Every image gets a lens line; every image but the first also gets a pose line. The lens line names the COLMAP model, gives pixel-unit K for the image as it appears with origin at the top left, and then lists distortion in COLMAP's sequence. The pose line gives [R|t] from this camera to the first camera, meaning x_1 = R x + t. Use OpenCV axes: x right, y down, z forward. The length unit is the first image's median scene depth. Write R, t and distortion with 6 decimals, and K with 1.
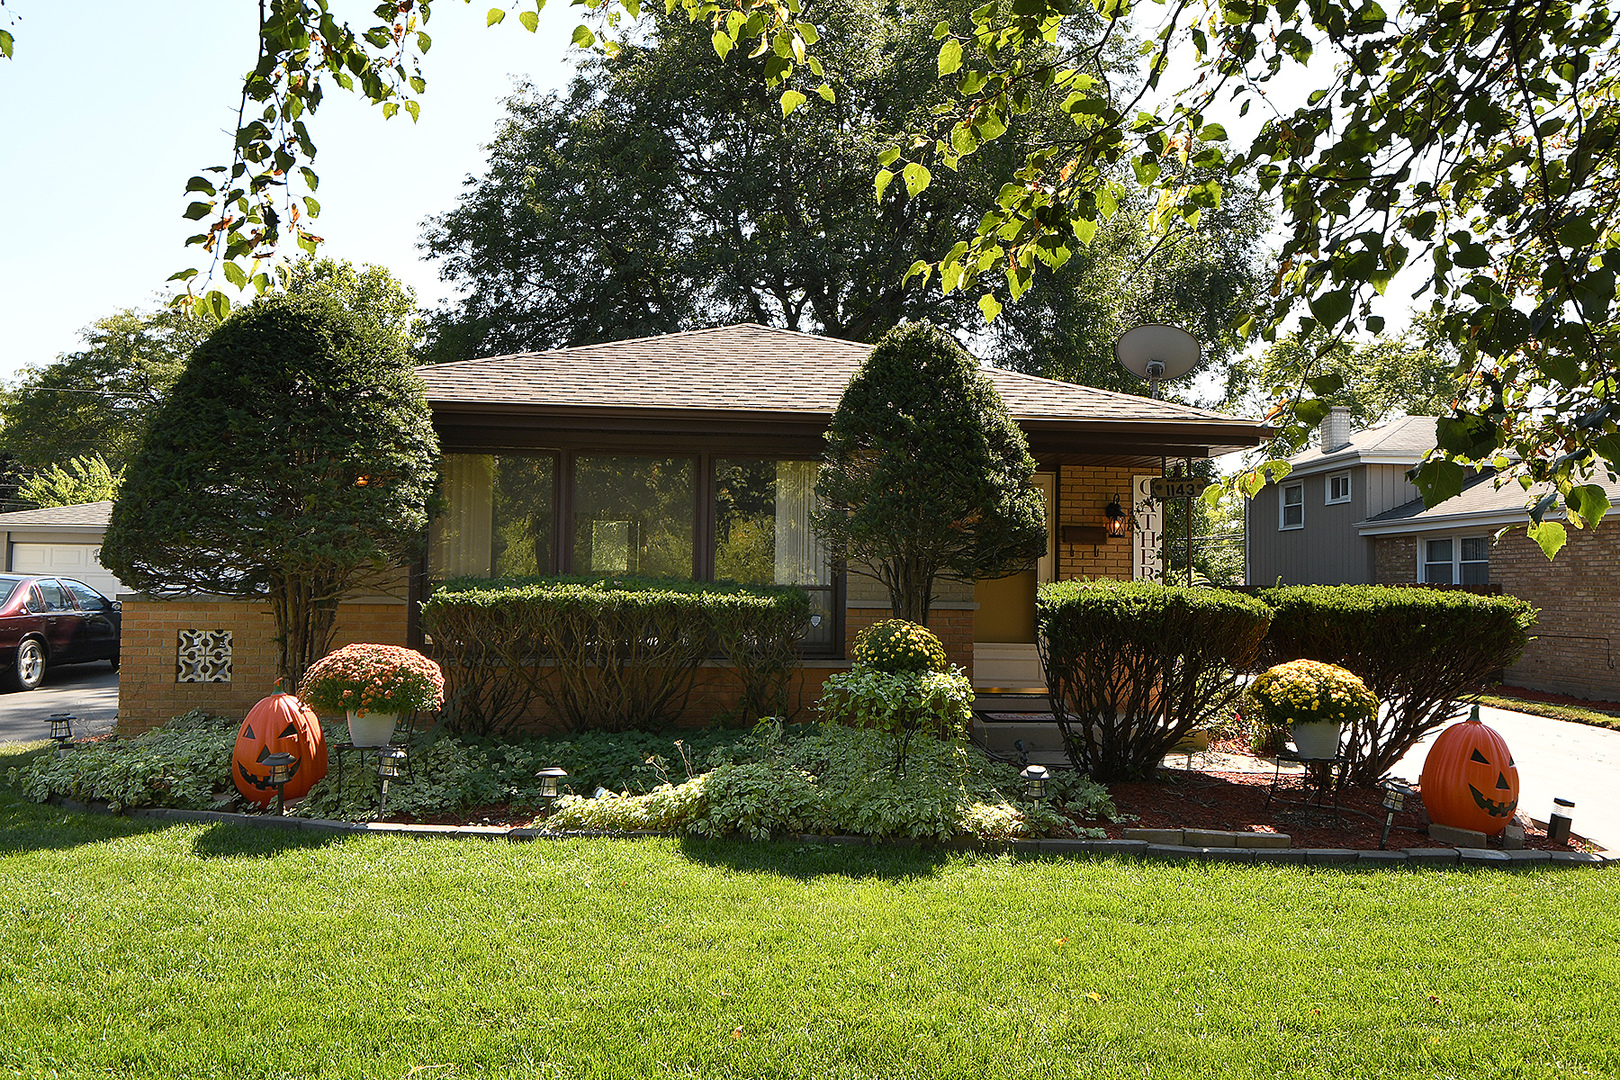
lens RADIAL K [[1069.7, 0, 813.1], [0, 1069.7, 537.9], [0, 0, 1]] dist [0.025248, -0.002122]
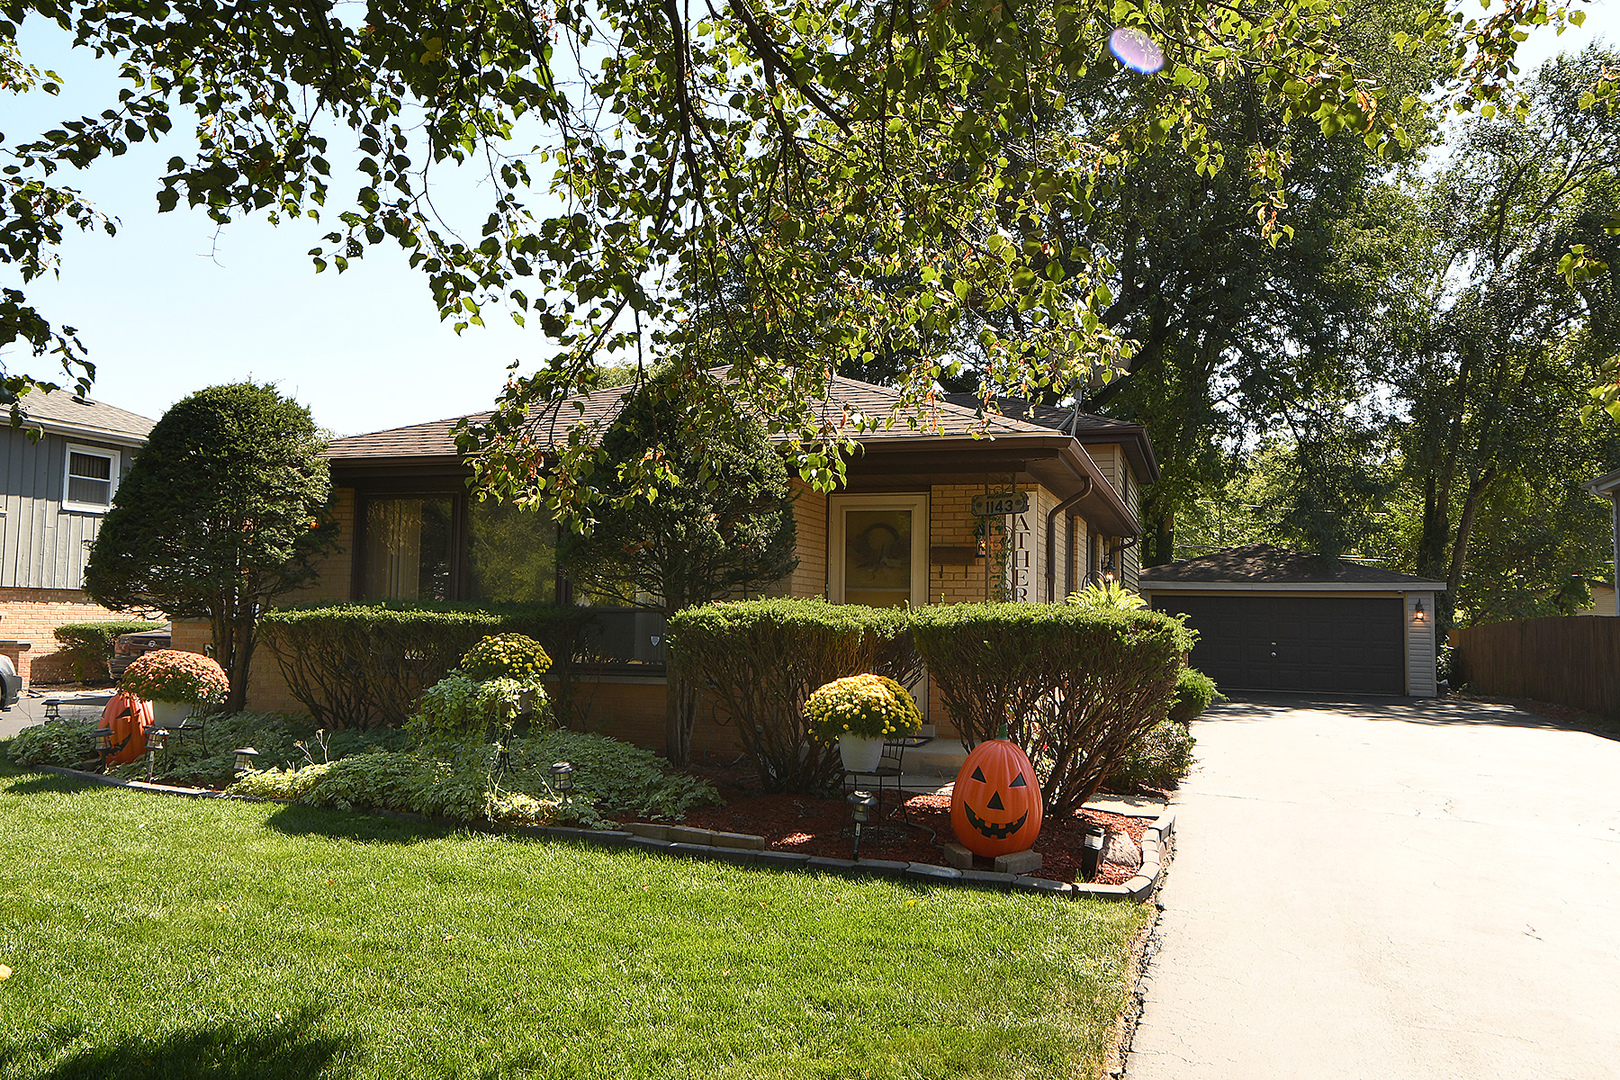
lens RADIAL K [[1155.5, 0, 810.0], [0, 1155.5, 540.0], [0, 0, 1]] dist [0.046084, -0.002295]
pose [[0.918961, -0.027406, -0.393395, 0.852079], [0.017290, 0.999423, -0.029234, 0.017950], [0.393969, 0.020063, 0.918905, -0.022038]]
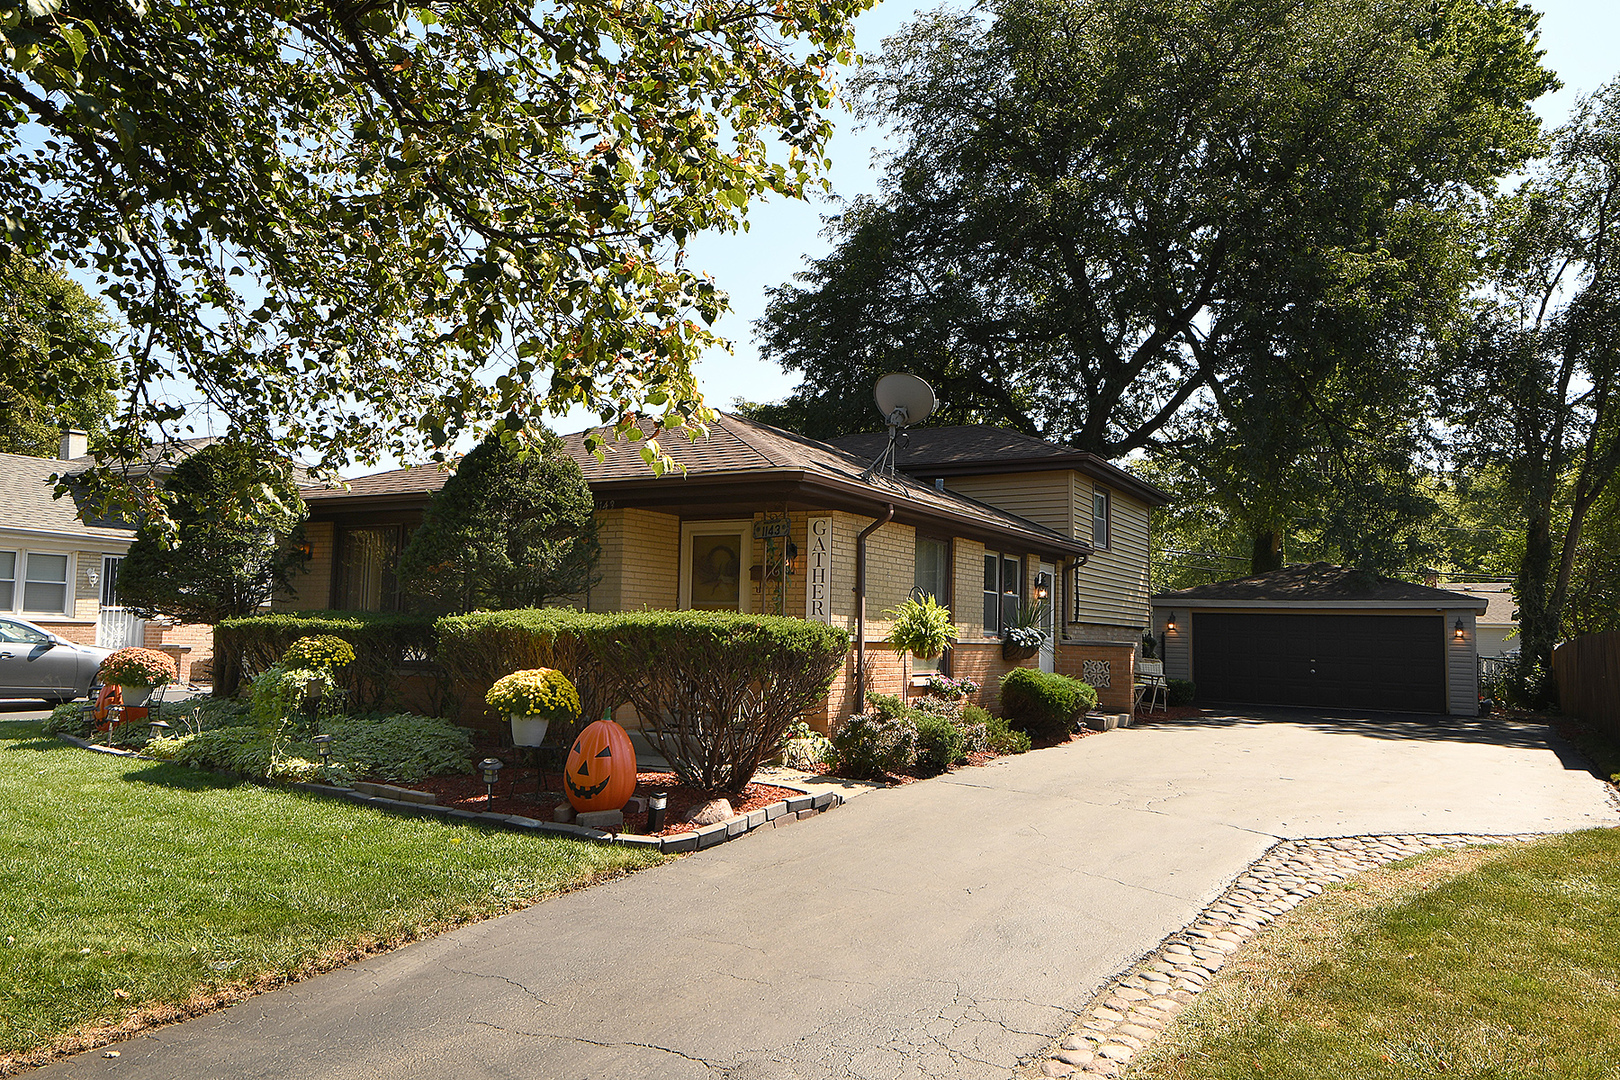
lens RADIAL K [[1103.8, 0, 813.7], [0, 1103.8, 532.2], [0, 0, 1]] dist [0.028487, -0.004794]
pose [[0.825510, -0.048489, -0.562301, 1.474895], [0.017794, 0.998043, -0.059942, 0.038307], [0.564108, 0.039477, 0.824757, 0.110364]]
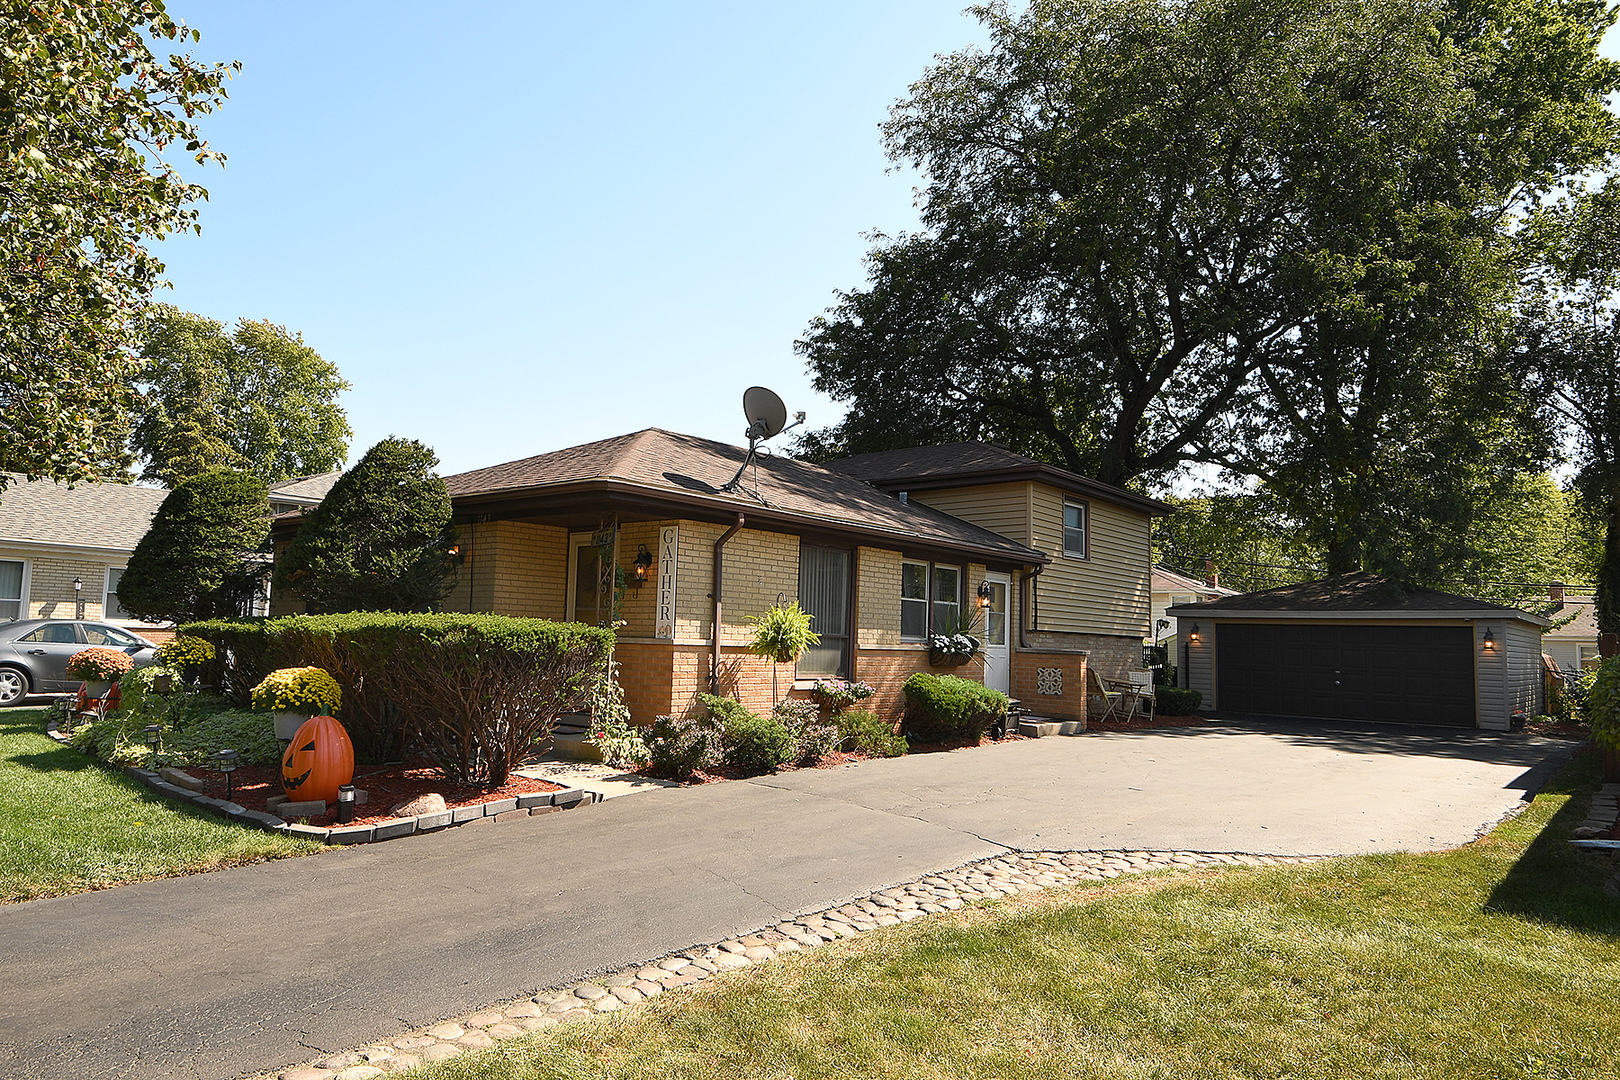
lens RADIAL K [[1001.9, 0, 810.0], [0, 1001.9, 540.0], [0, 0, 1]] dist [0.031823, -0.022319]
pose [[0.720827, -0.065803, -0.689984, 1.818074], [0.018135, 0.996933, -0.076131, 0.063654], [0.692878, 0.042365, 0.719809, 0.528079]]
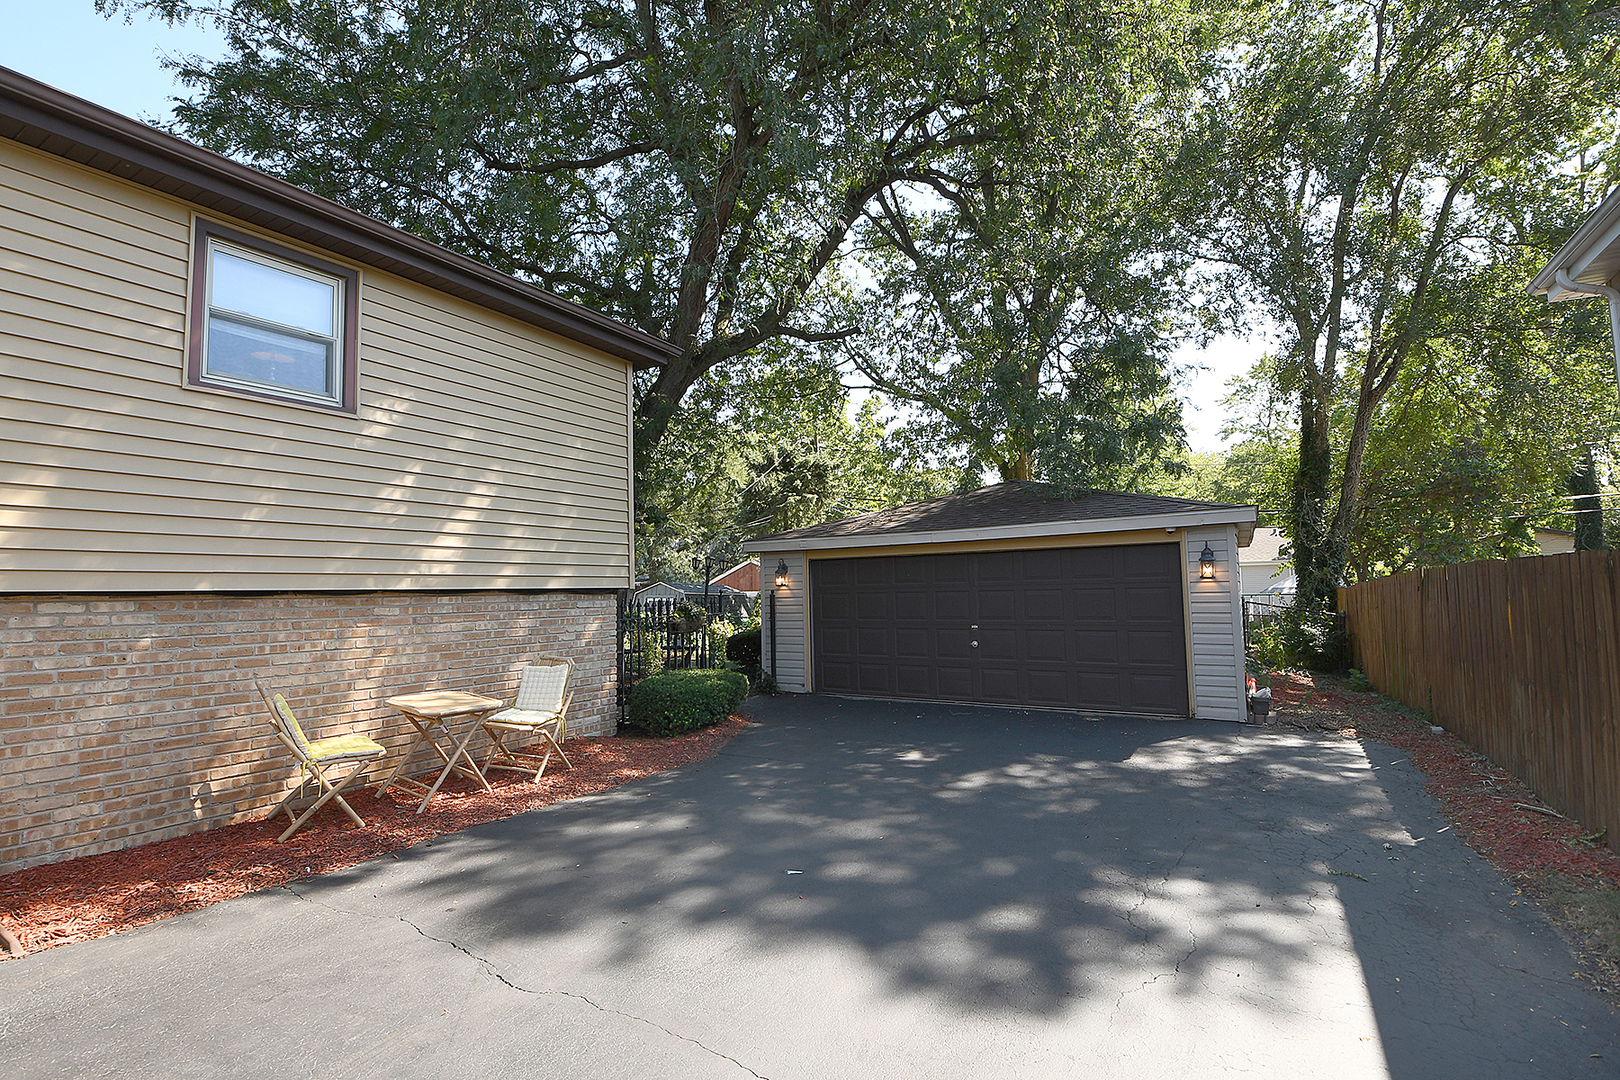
lens RADIAL K [[717.5, 0, 794.4], [0, 717.5, 545.0], [0, 0, 1]] dist [-0.000636, -0.008265]
pose [[0.813885, -0.071113, -0.576658, 1.298958], [0.061417, 0.997451, -0.036322, 0.138931], [0.577771, -0.005855, 0.816178, 2.764855]]
